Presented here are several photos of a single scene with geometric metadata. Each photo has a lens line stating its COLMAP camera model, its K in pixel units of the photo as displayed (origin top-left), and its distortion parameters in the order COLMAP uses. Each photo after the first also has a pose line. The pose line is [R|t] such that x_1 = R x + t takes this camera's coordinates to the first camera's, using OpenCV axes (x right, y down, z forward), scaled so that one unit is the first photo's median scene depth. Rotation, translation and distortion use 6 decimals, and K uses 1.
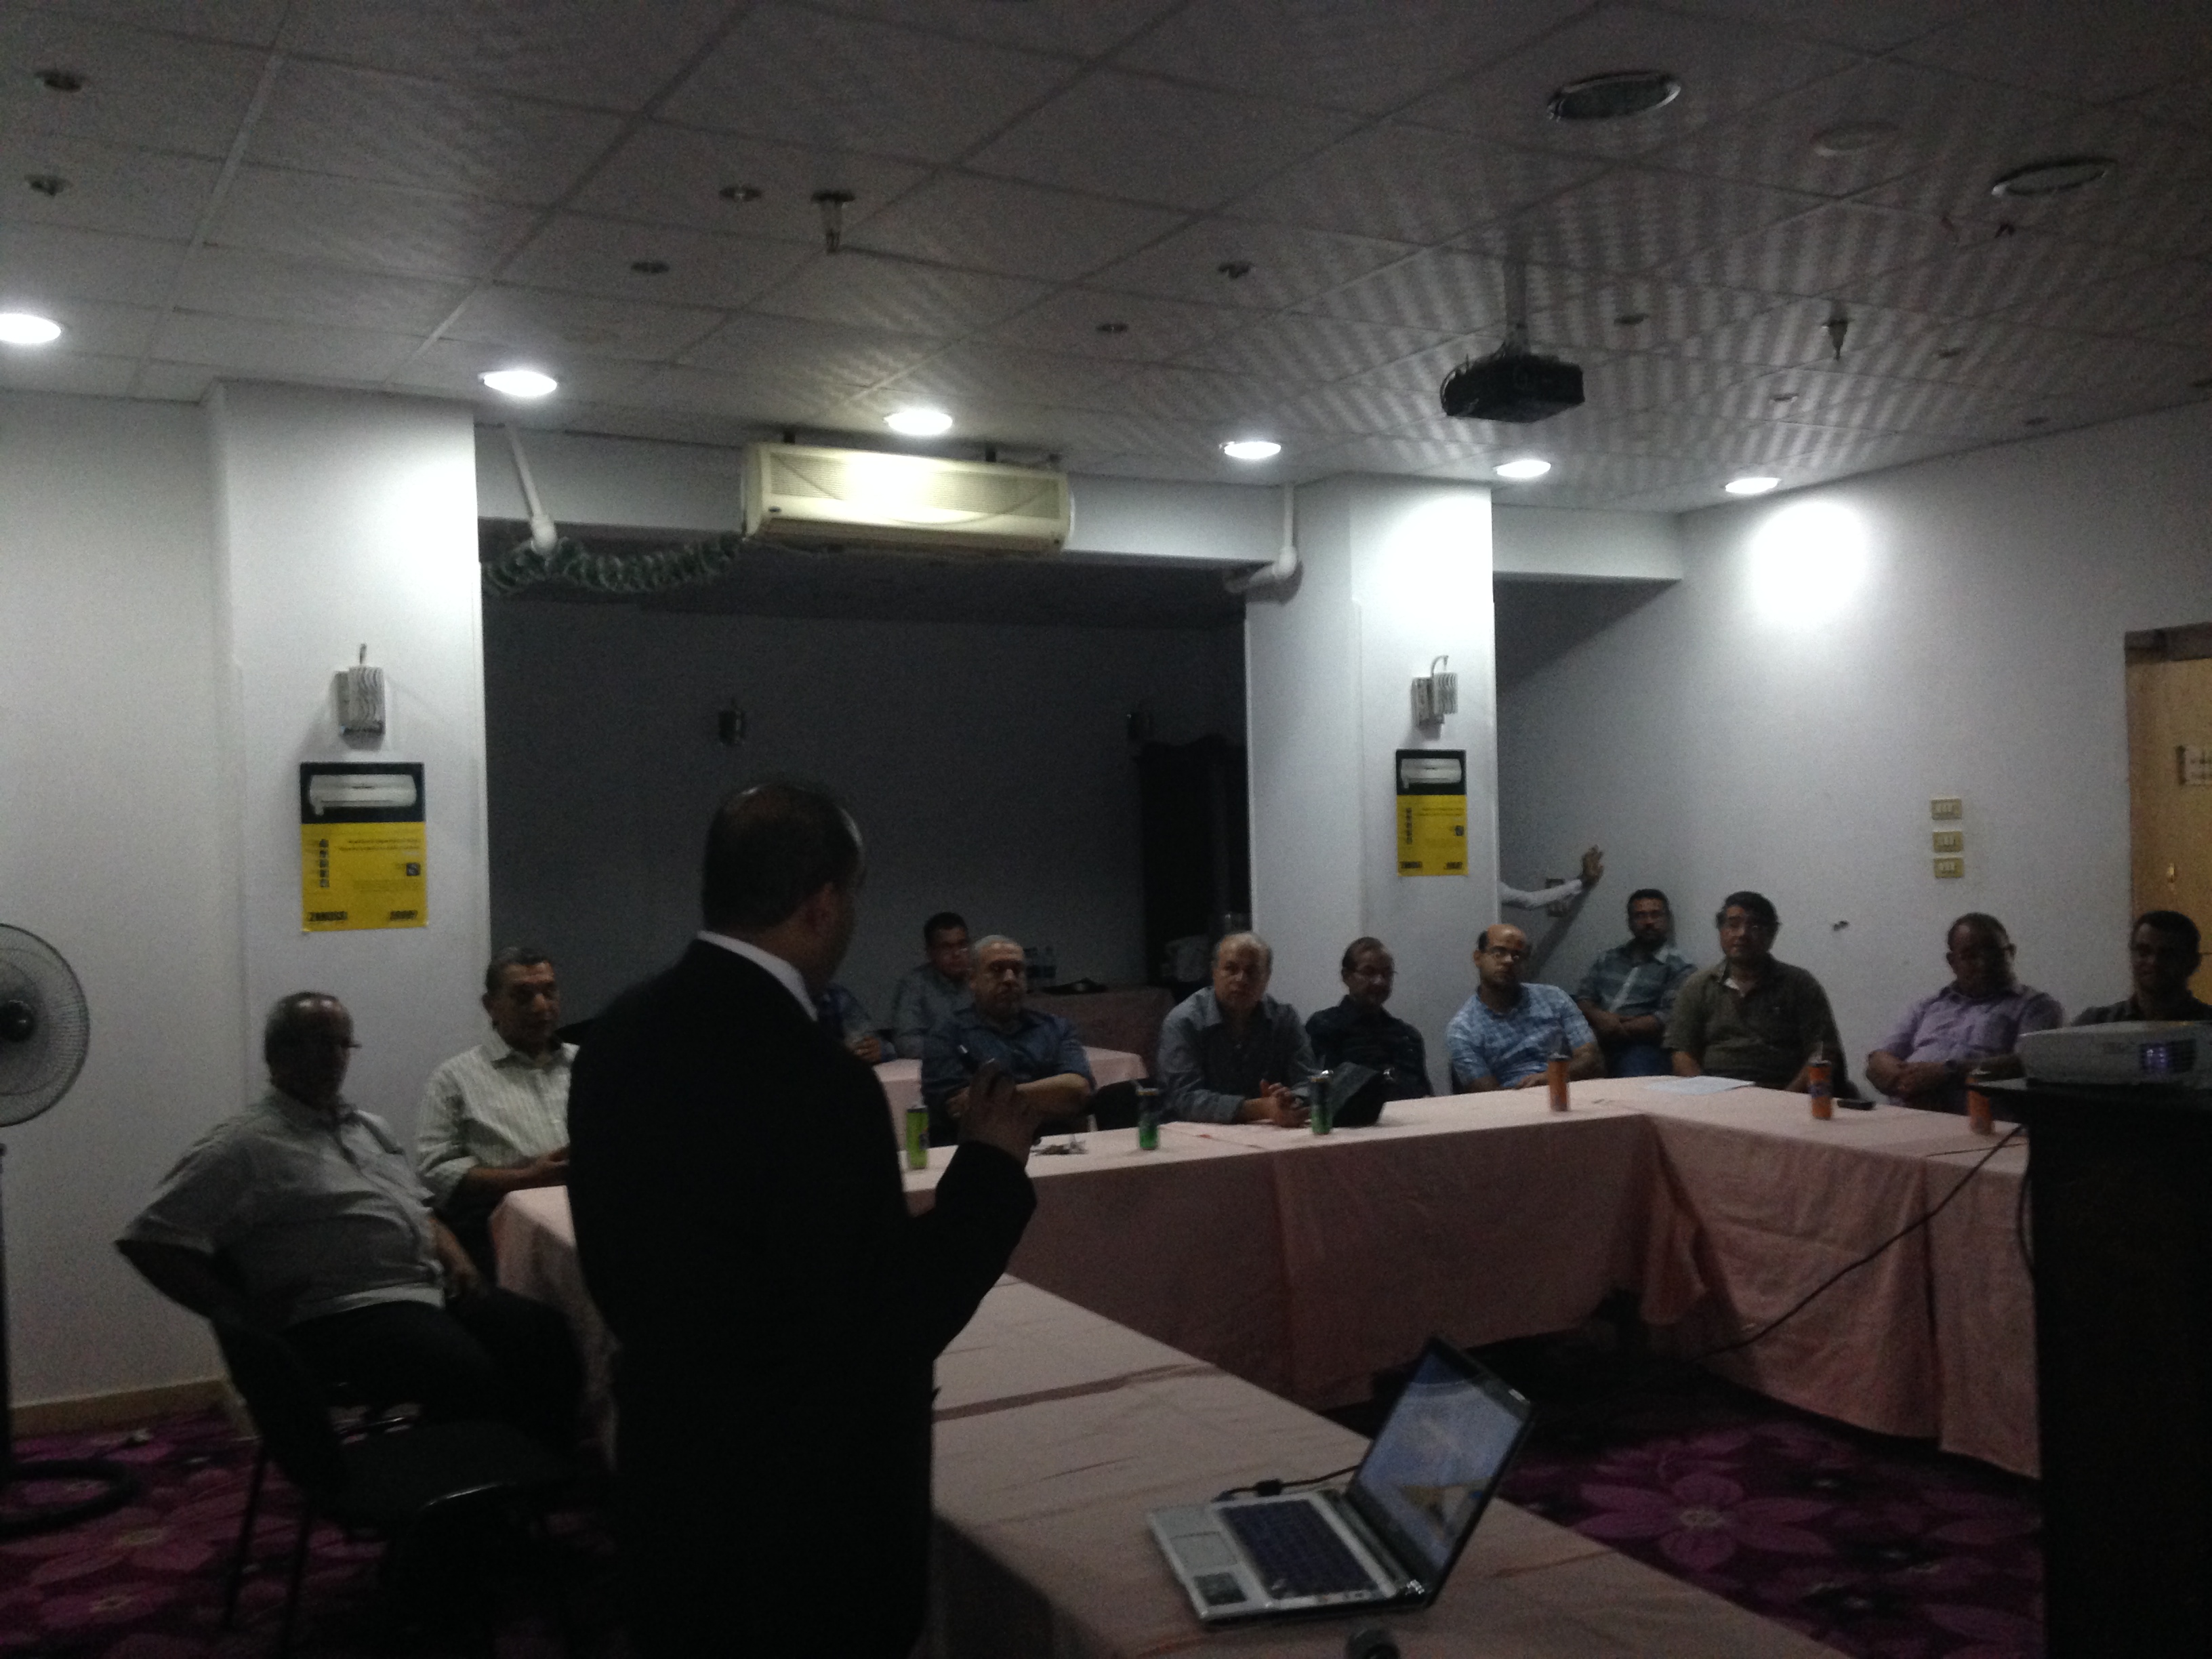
lens RADIAL K [[2003.9, 0, 1137.8], [0, 2003.9, 831.1], [0, 0, 1]] dist [0.209946, -0.315509]
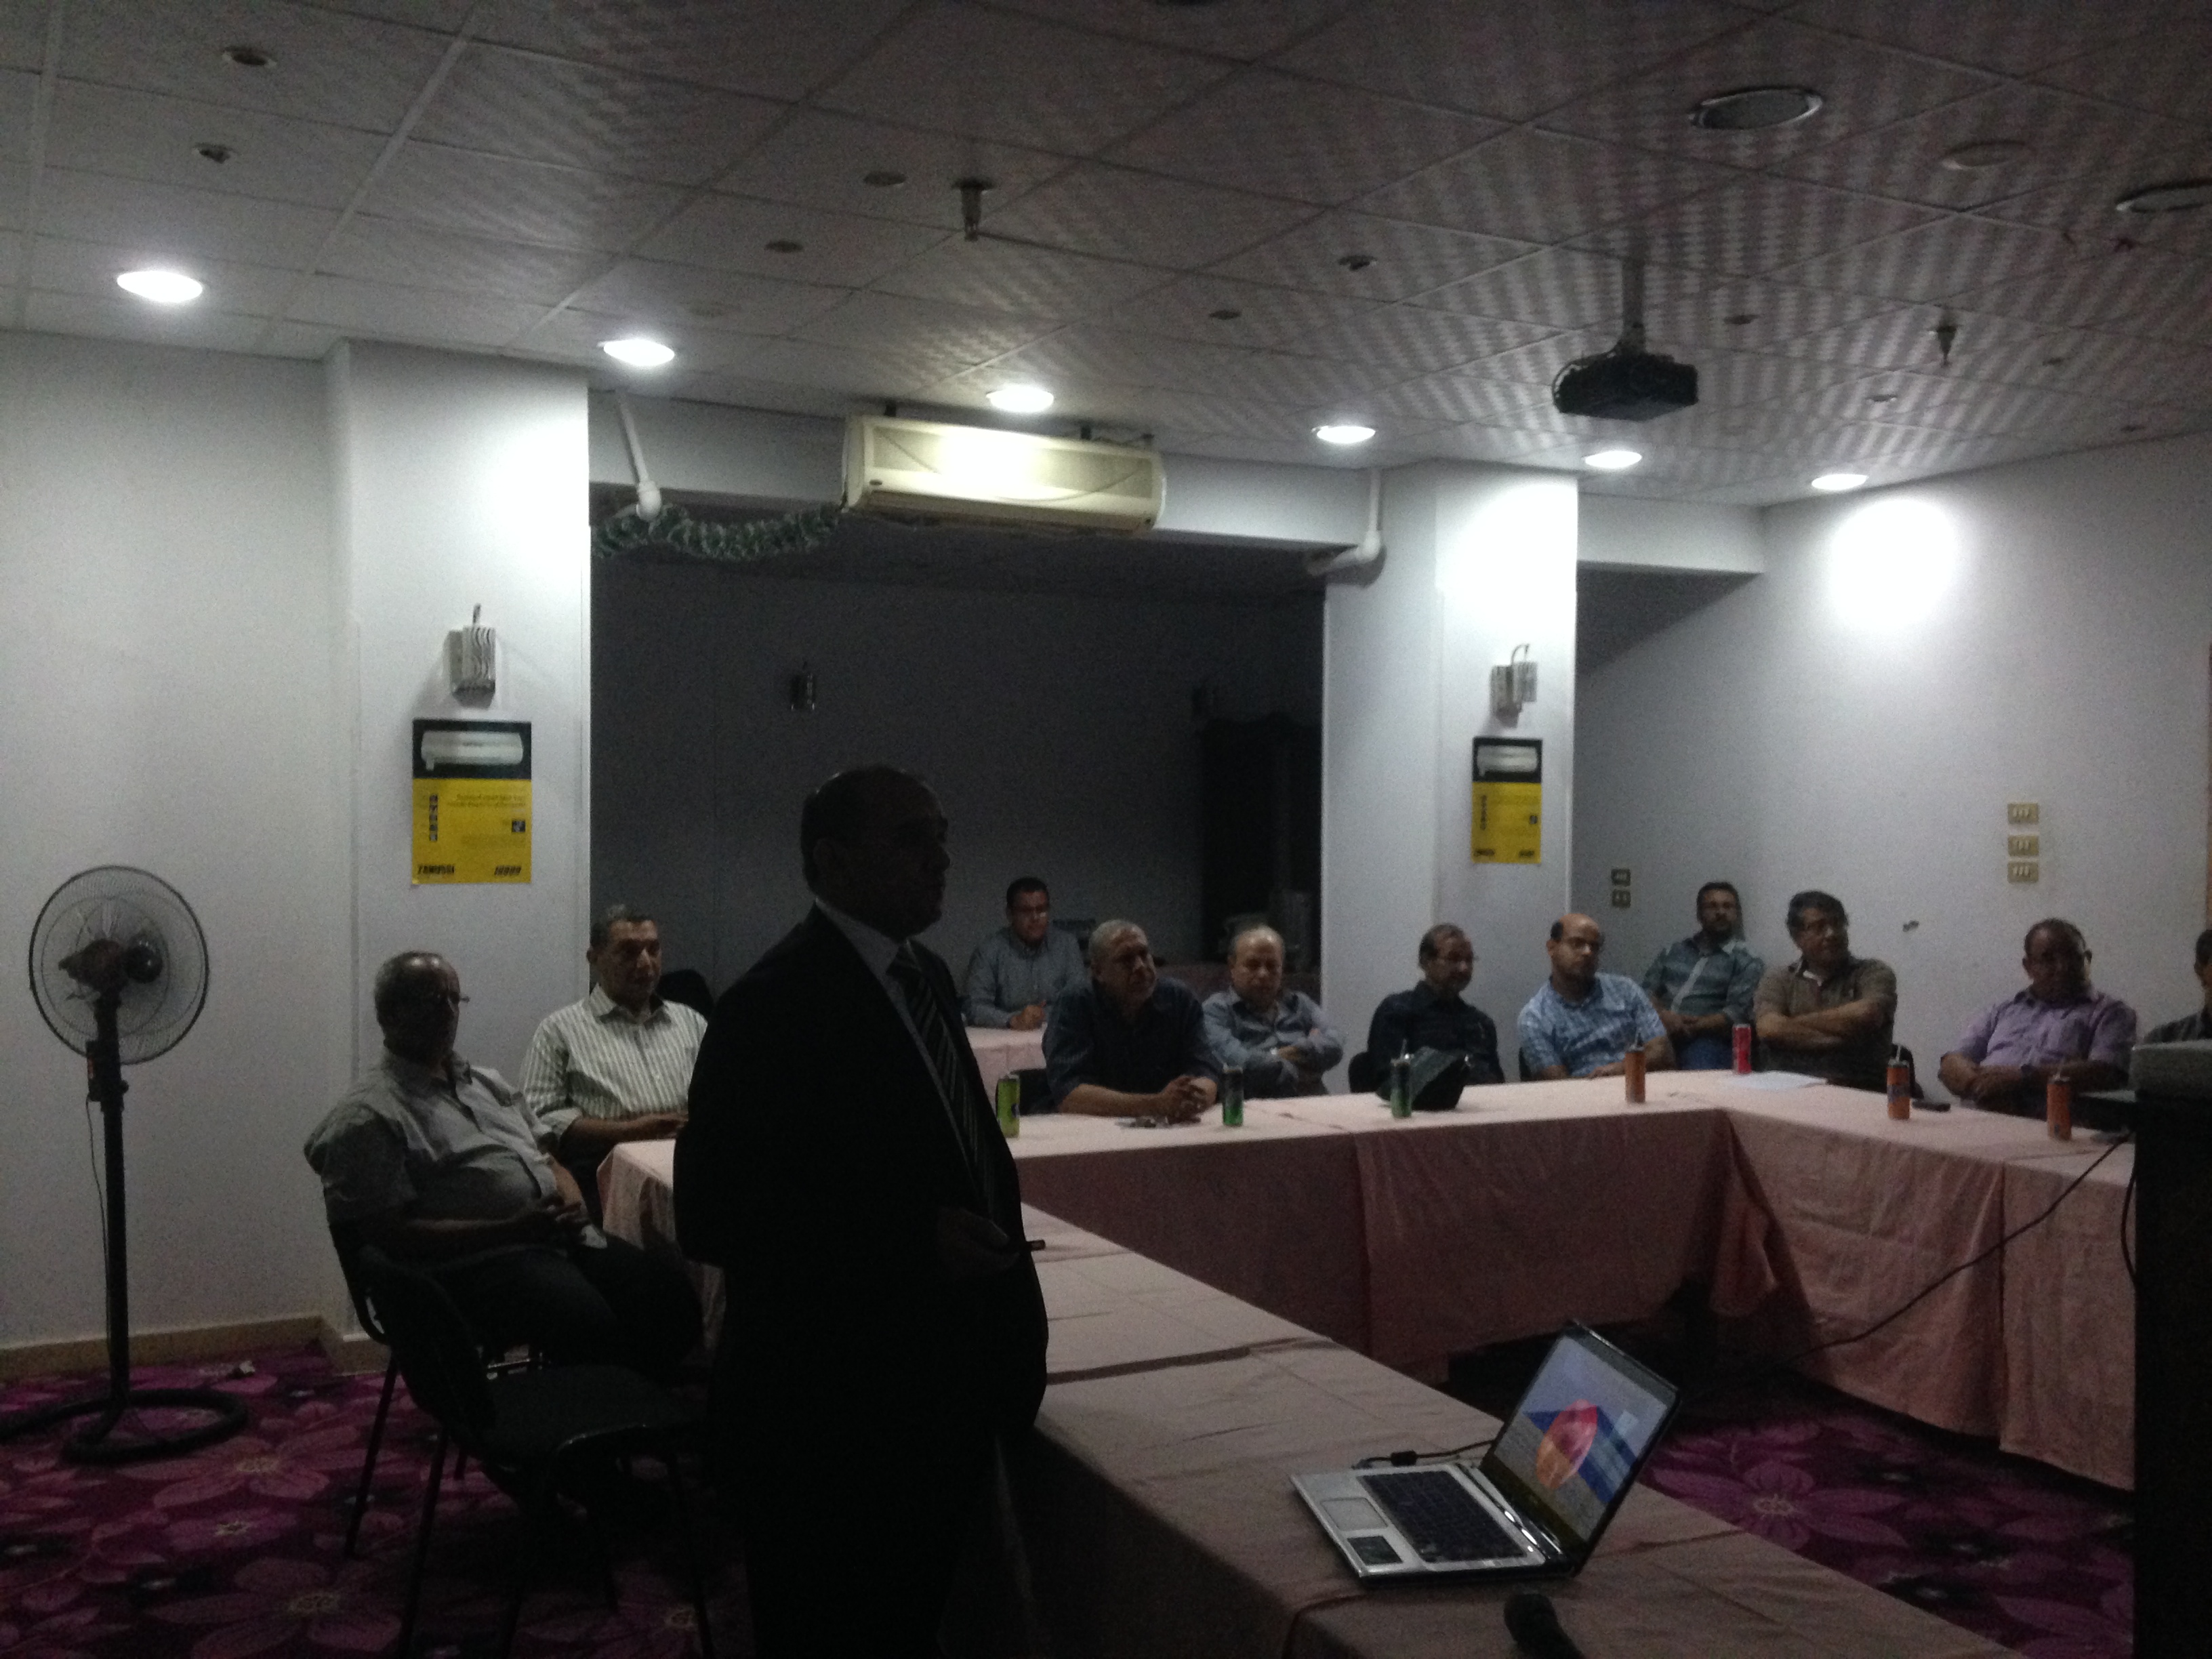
lens RADIAL K [[2024.6, 0, 1133.4], [0, 2024.6, 832.6], [0, 0, 1]] dist [0.198409, -0.304368]
pose [[0.999352, 0.032907, -0.014574, -0.032432], [-0.032665, 0.999329, 0.016547, -0.005048], [0.015109, -0.016060, 0.999757, -0.023490]]
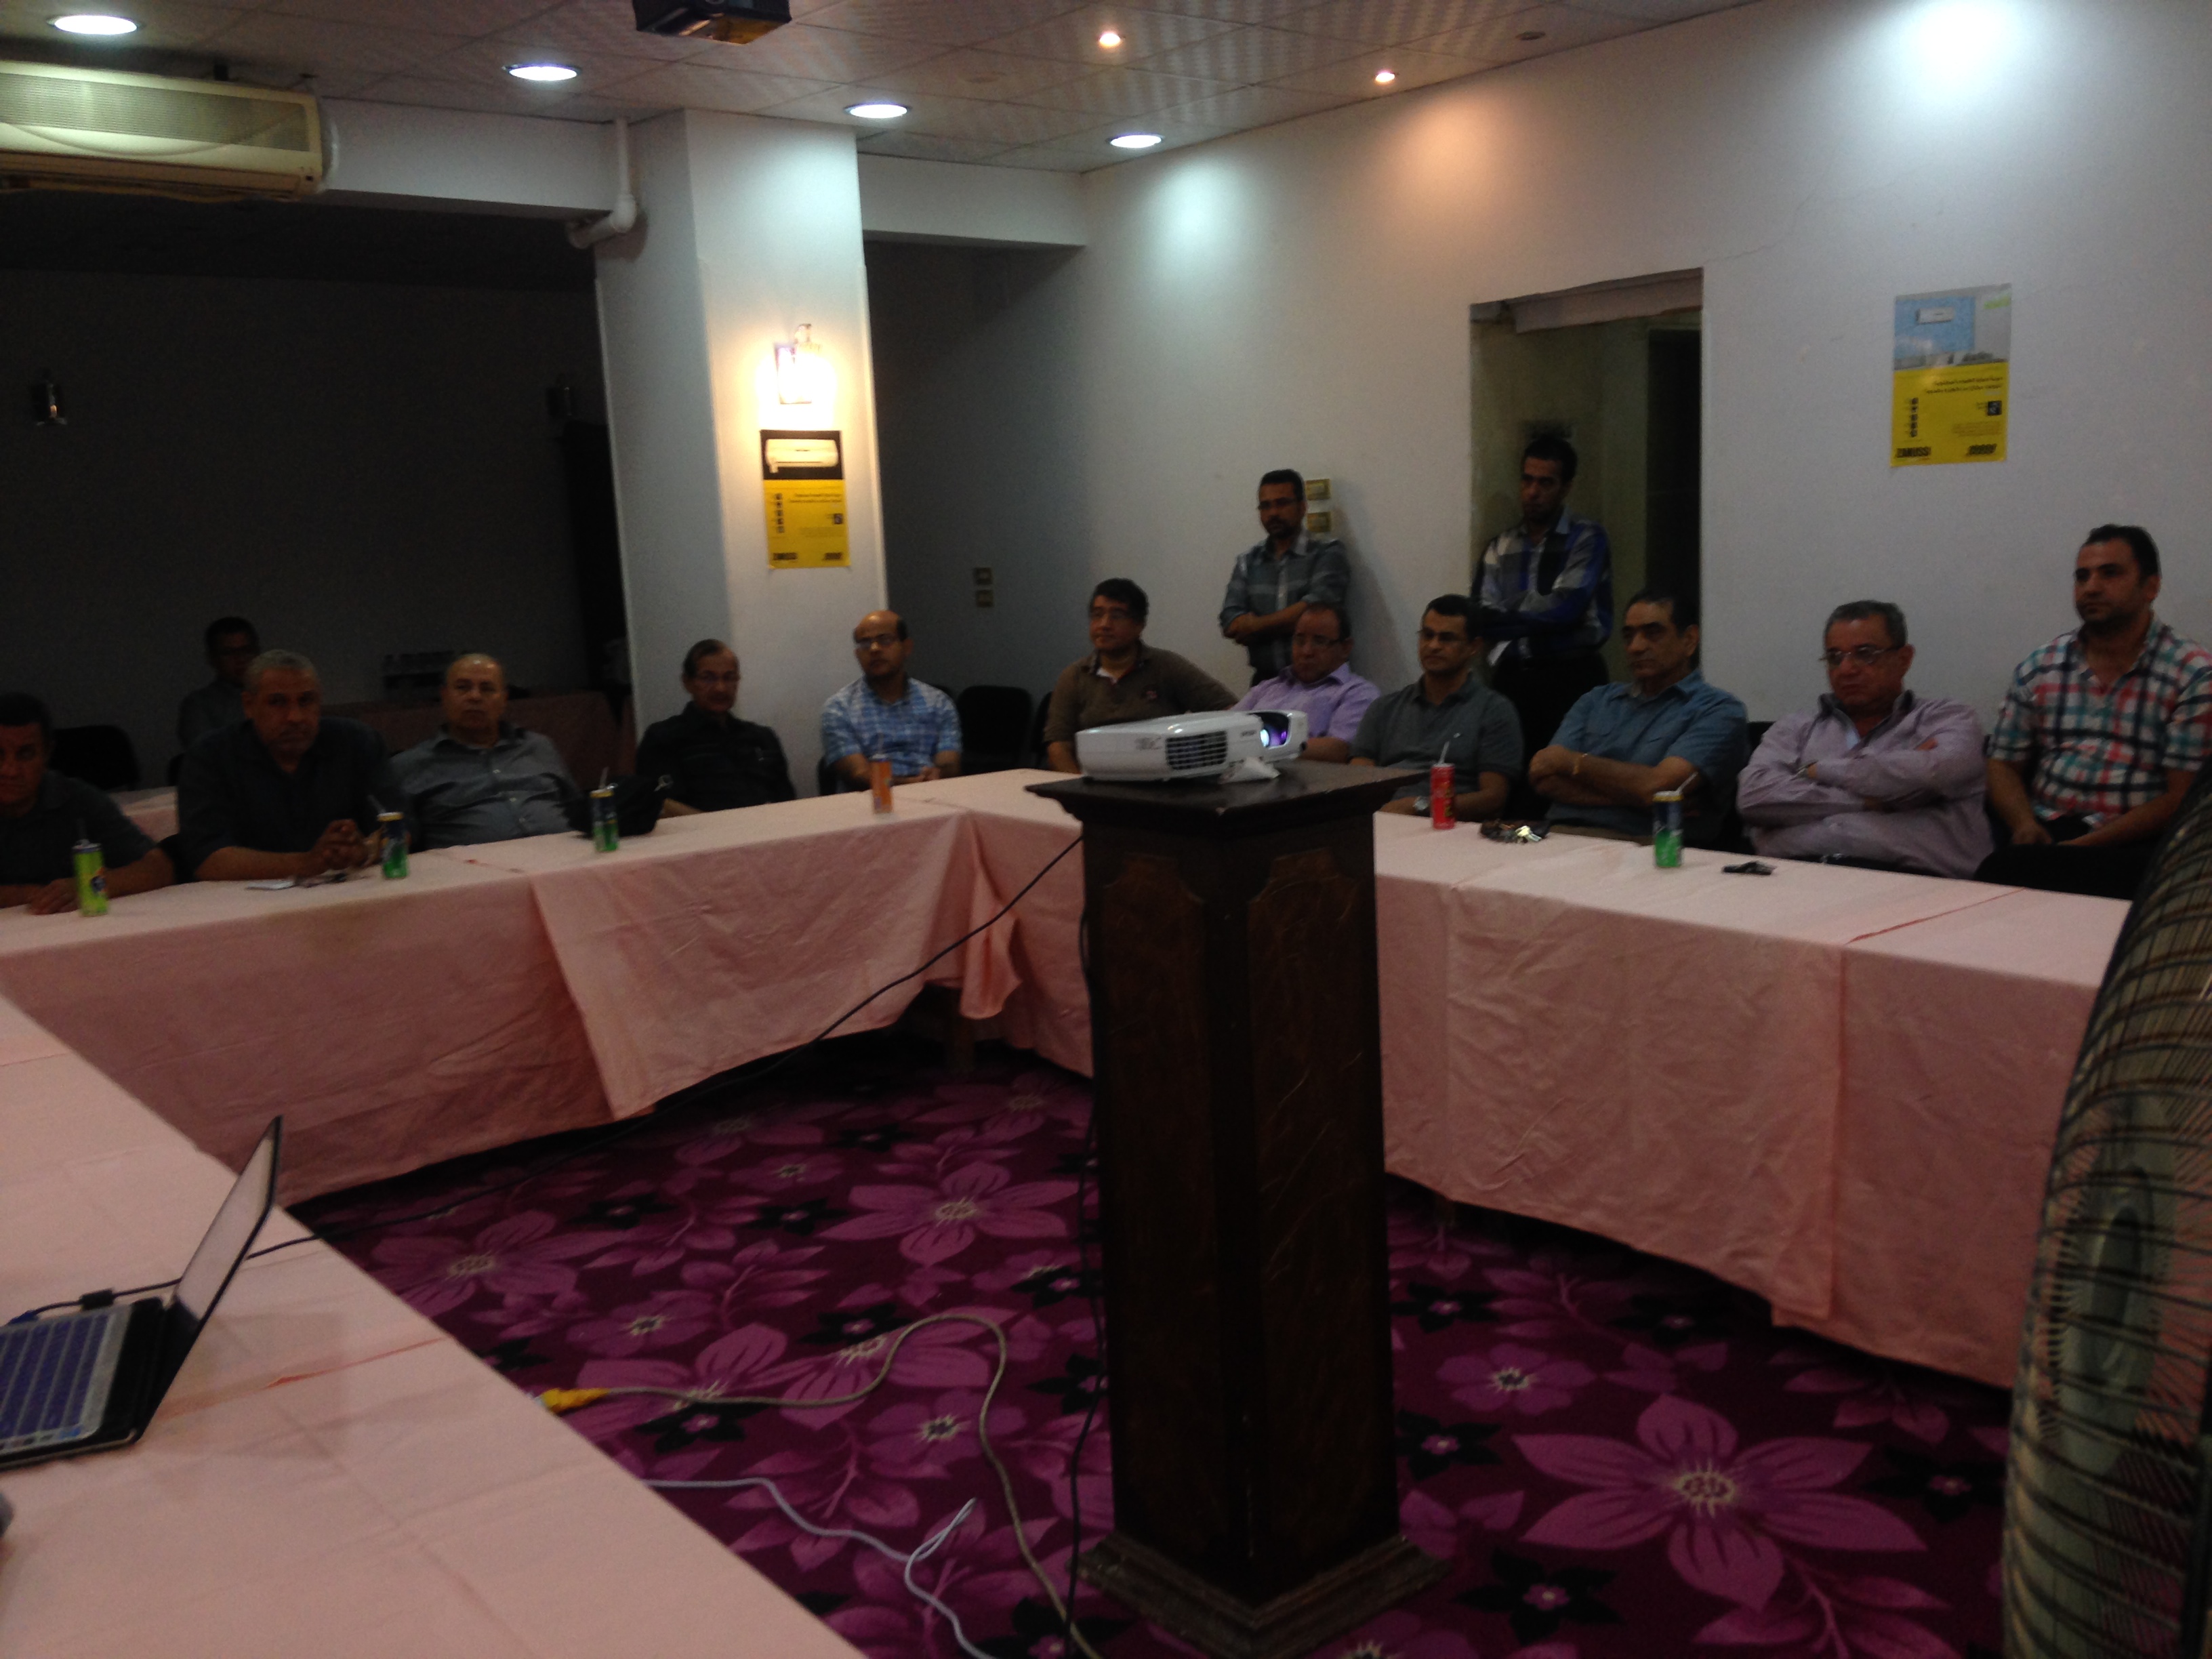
lens RADIAL K [[2003.9, 0, 1137.8], [0, 2003.9, 831.1], [0, 0, 1]] dist [0.209946, -0.315509]
pose [[0.981597, -0.046426, 0.185235, 0.153845], [0.017396, 0.987703, 0.155369, -0.000335], [-0.190170, -0.149288, 0.970334, 0.045708]]
